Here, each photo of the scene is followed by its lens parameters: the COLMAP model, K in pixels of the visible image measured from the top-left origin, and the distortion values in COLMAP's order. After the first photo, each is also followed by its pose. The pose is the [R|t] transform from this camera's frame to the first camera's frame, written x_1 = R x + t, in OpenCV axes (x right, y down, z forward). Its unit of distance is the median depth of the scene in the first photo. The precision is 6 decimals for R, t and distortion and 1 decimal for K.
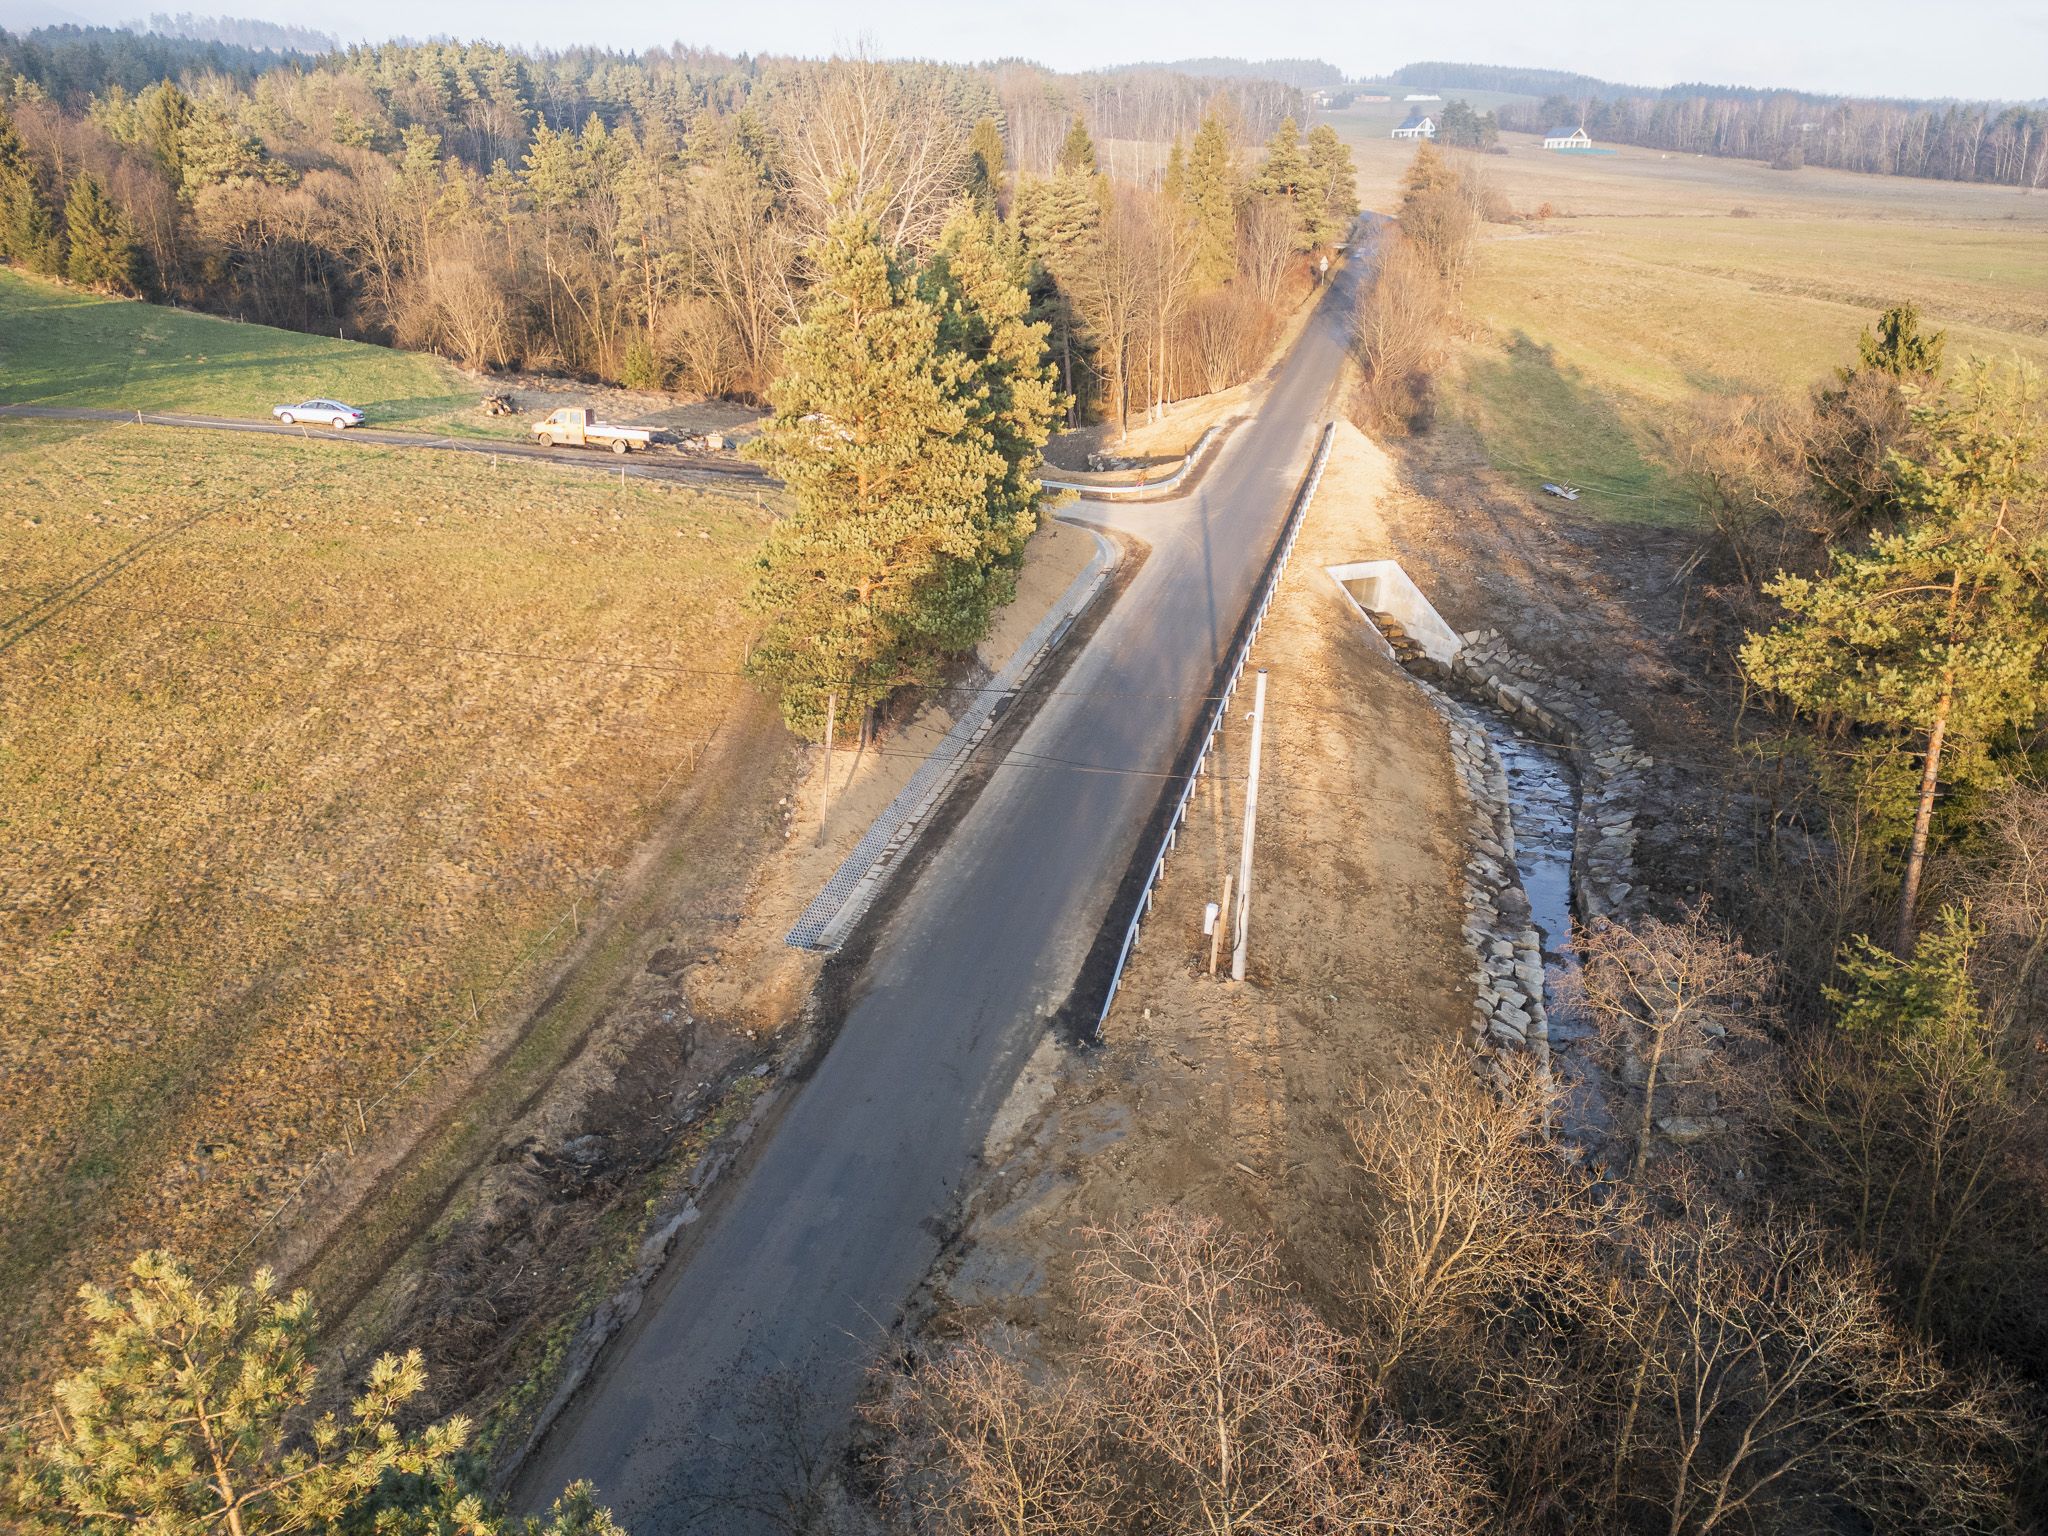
lens RADIAL K [[1424.5, 0, 1034.6], [0, 1424.5, 762.0], [0, 0, 1]] dist [0.078702, -0.076118]
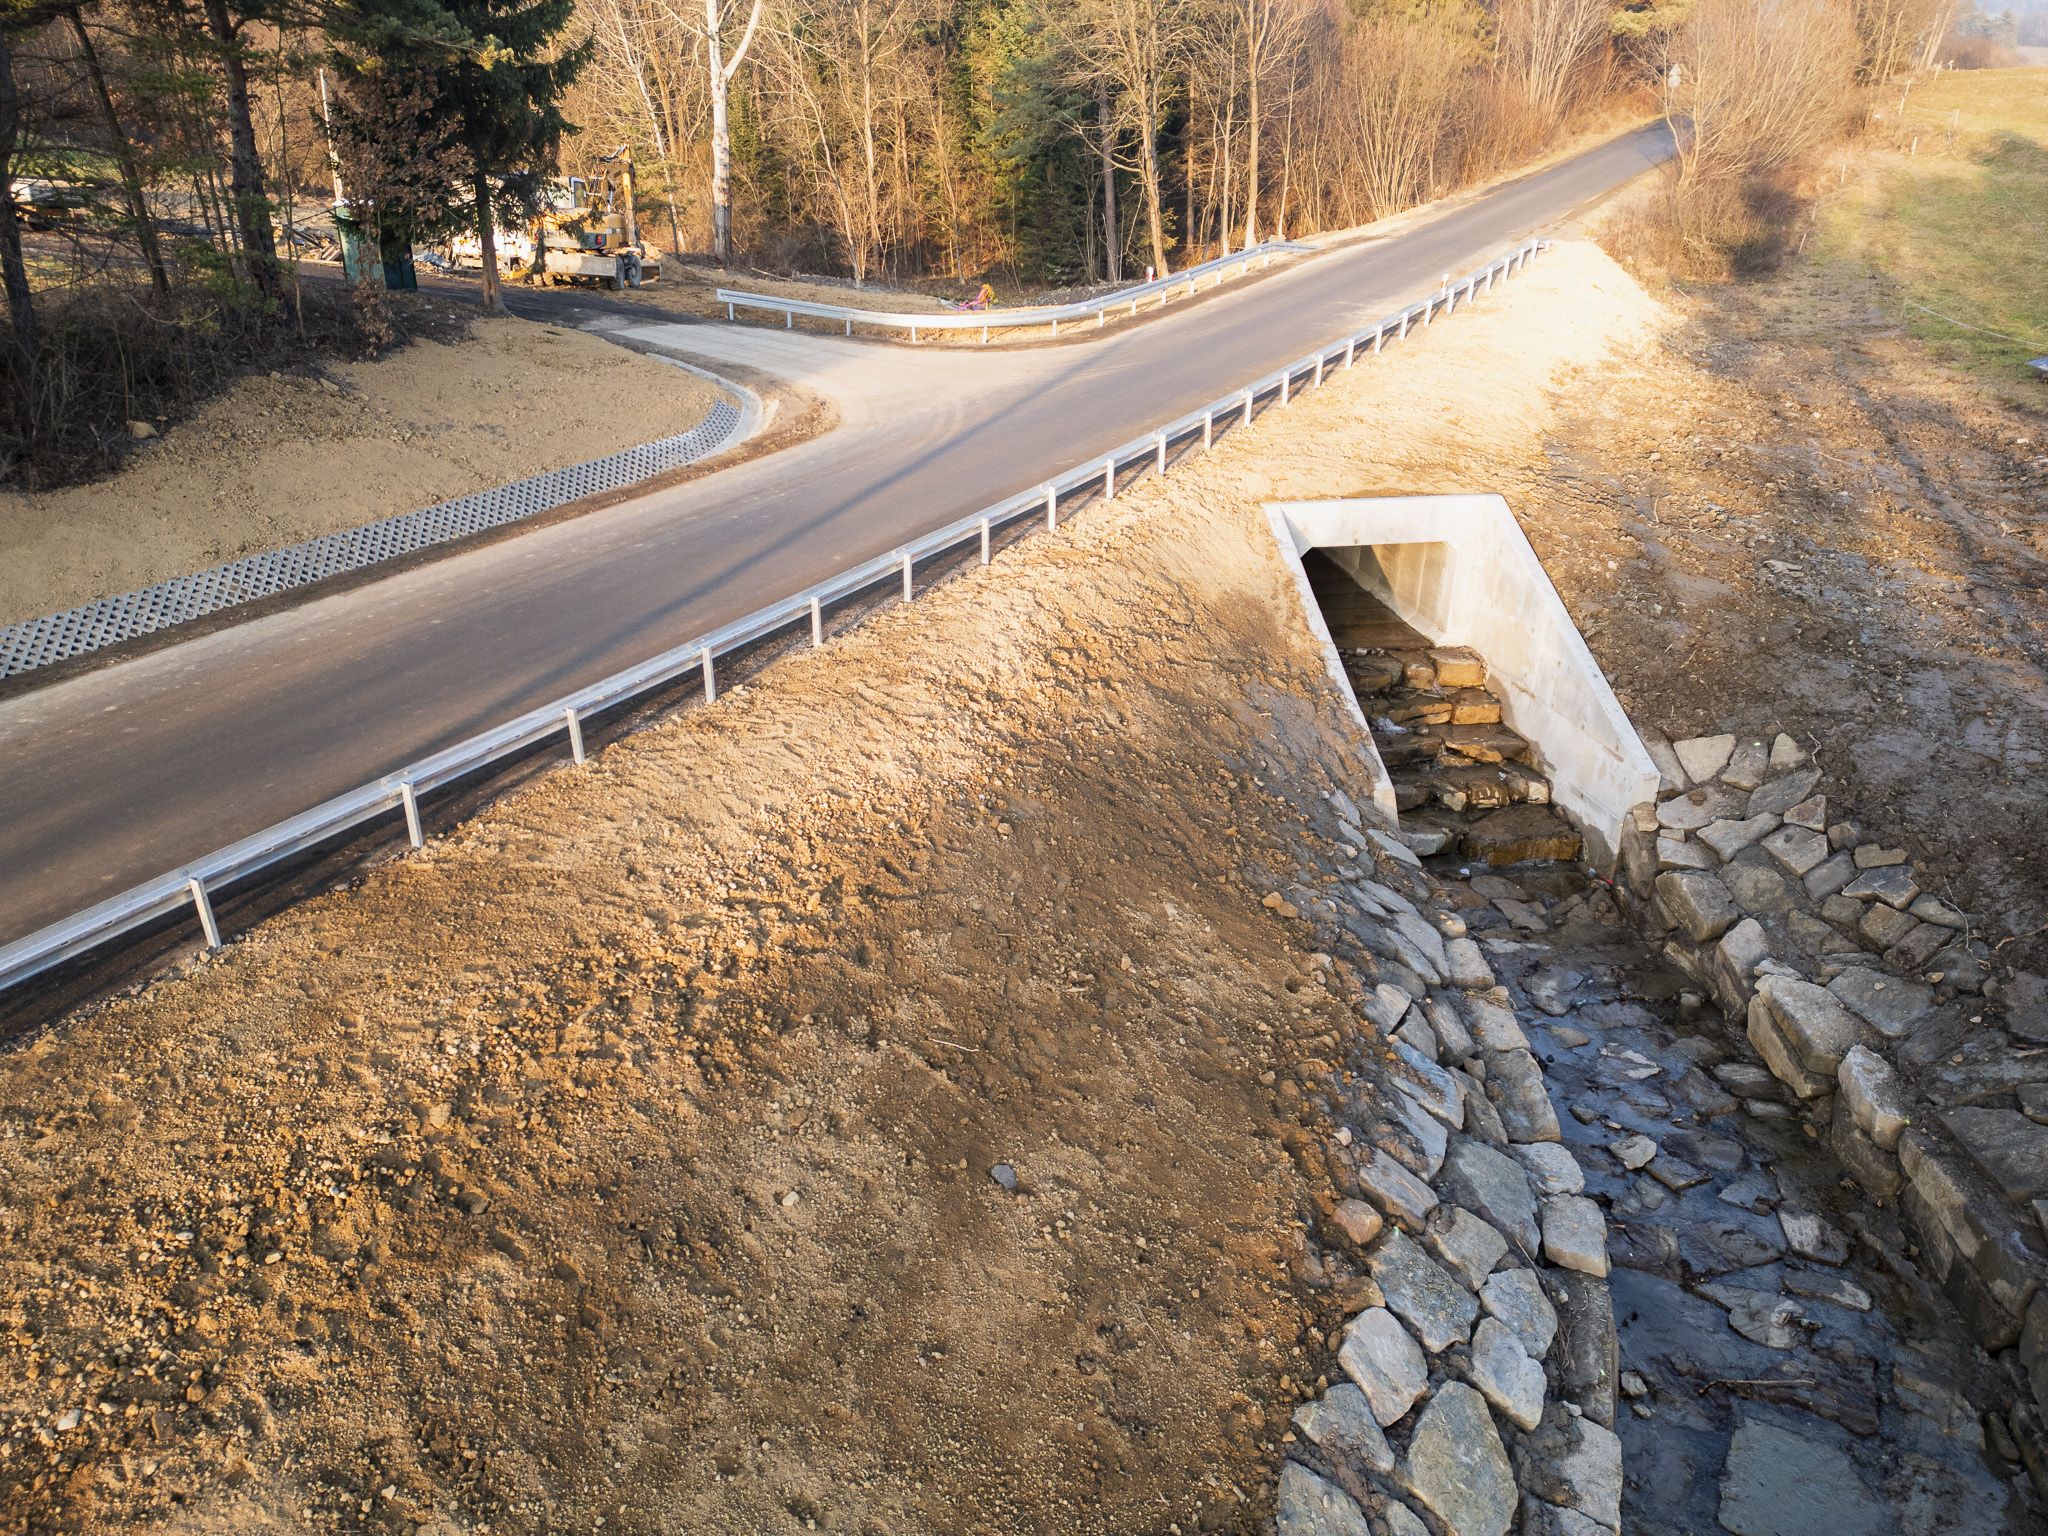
lens RADIAL K [[1421.8, 0, 1031.6], [0, 1421.8, 767.8], [0, 0, 1]] dist [0.074795, -0.064299]
pose [[0.965295, 0.090796, -0.244869, 0.319258], [-0.086382, 0.995848, 0.028732, -0.106481], [0.246461, -0.006583, 0.969130, 0.886491]]
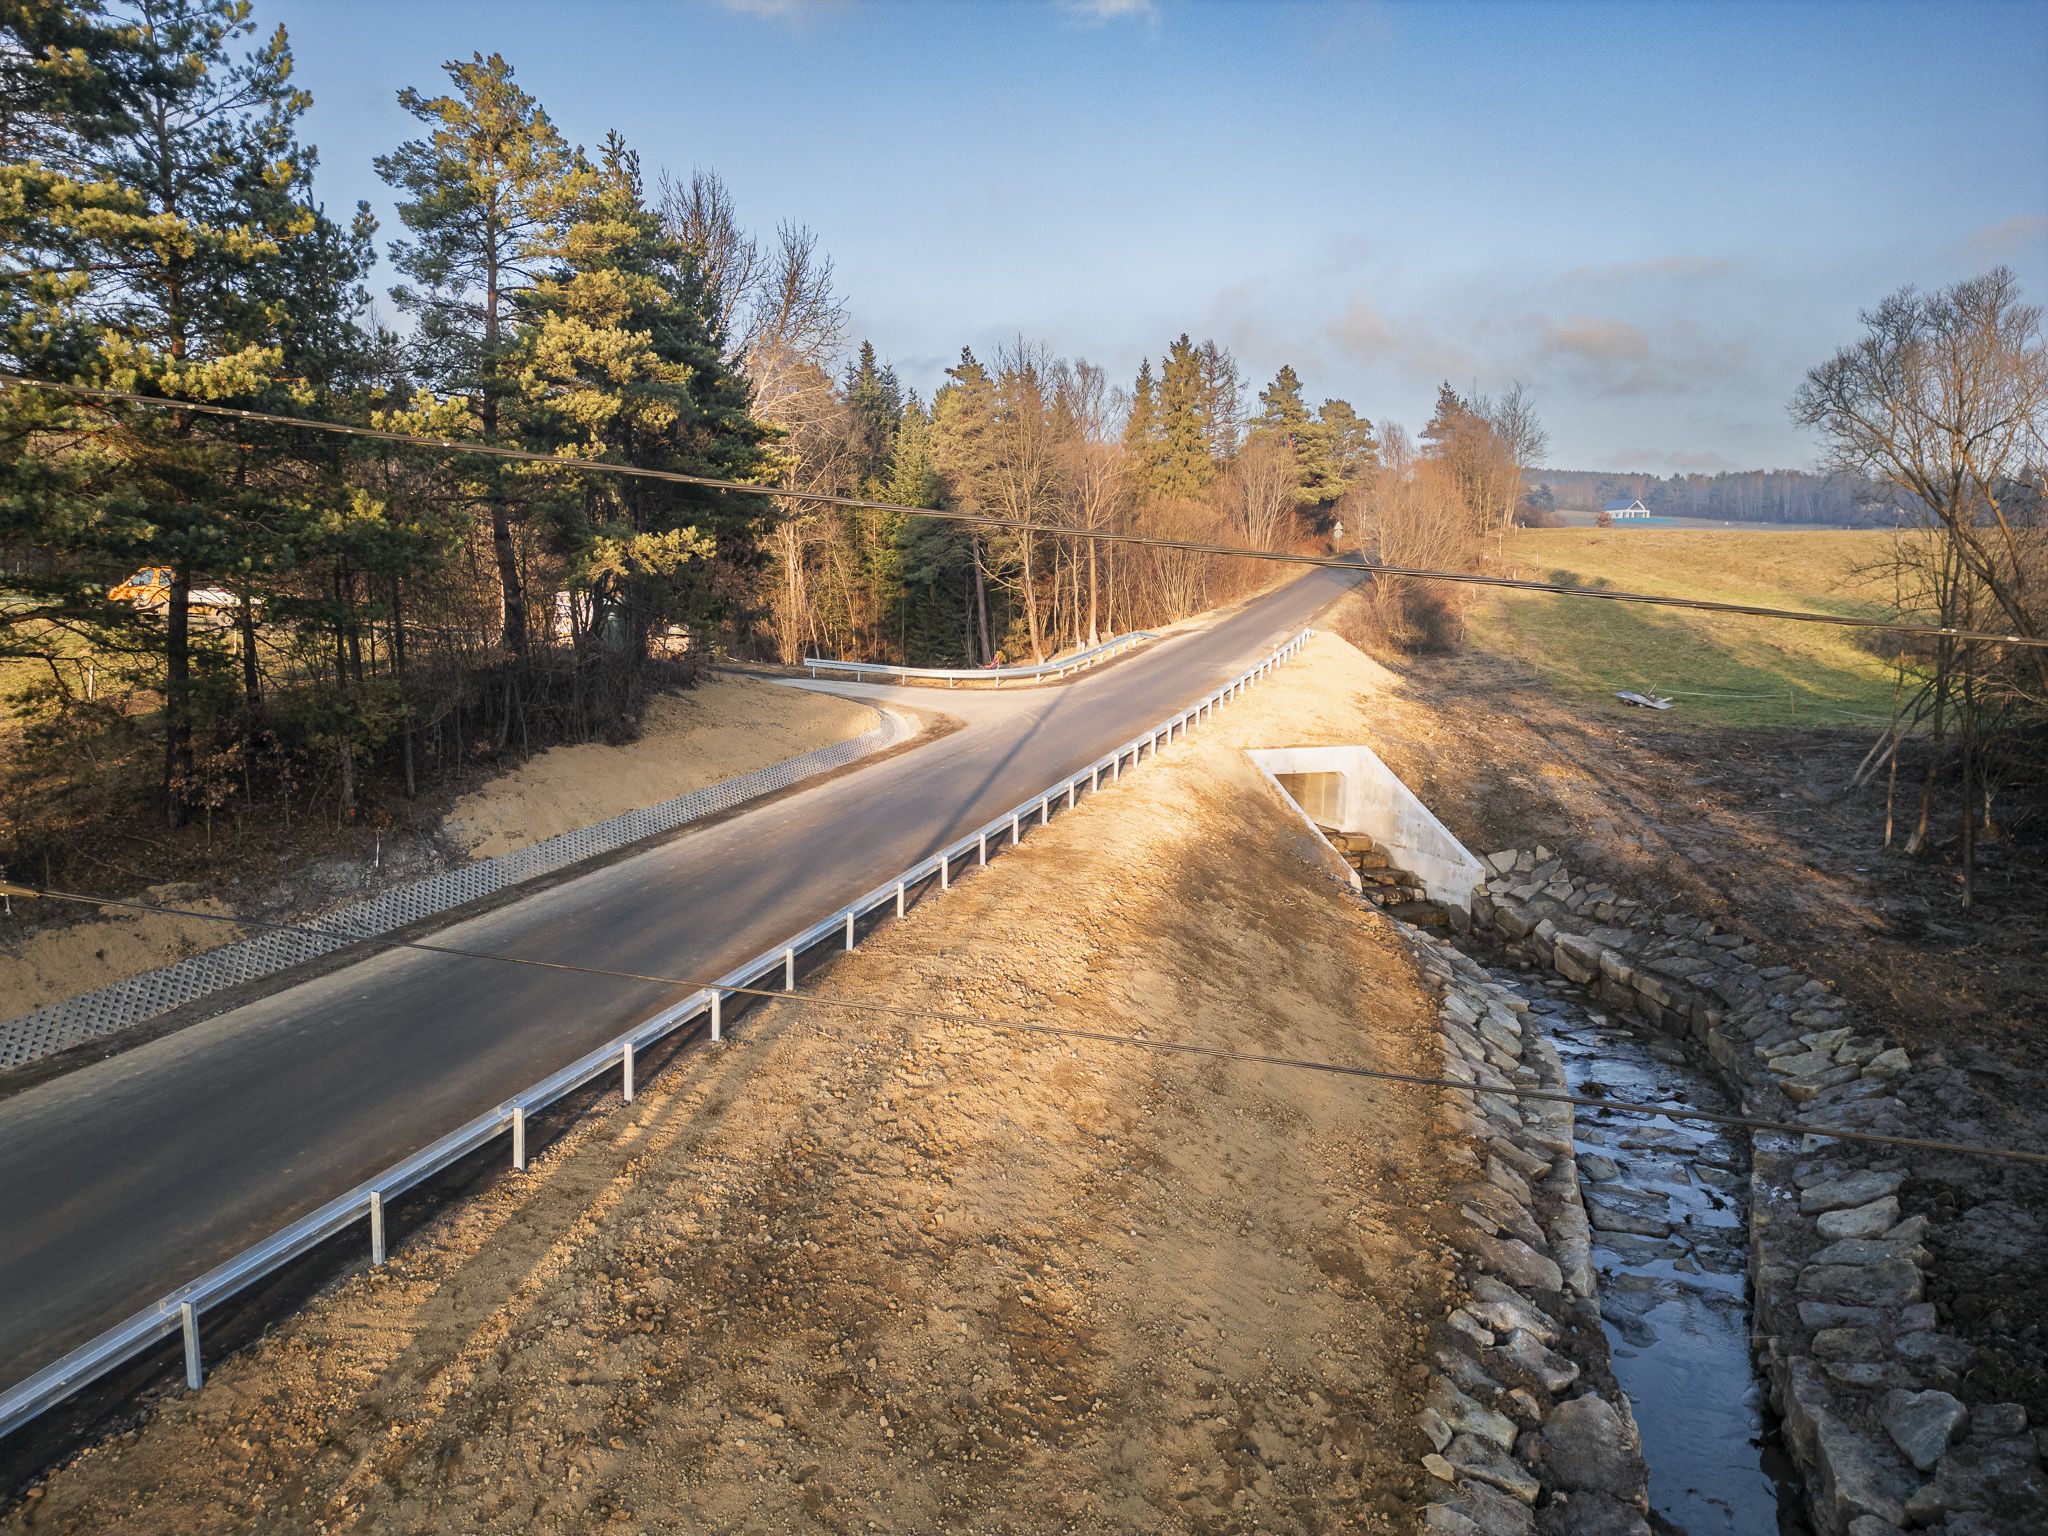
lens RADIAL K [[1424.5, 0, 1034.6], [0, 1424.5, 762.0], [0, 0, 1]] dist [0.078702, -0.076118]
pose [[0.998050, -0.005086, -0.062204, 0.204173], [-0.011164, 0.966054, -0.258100, 0.030602], [0.061405, 0.258291, 0.964114, 0.567593]]
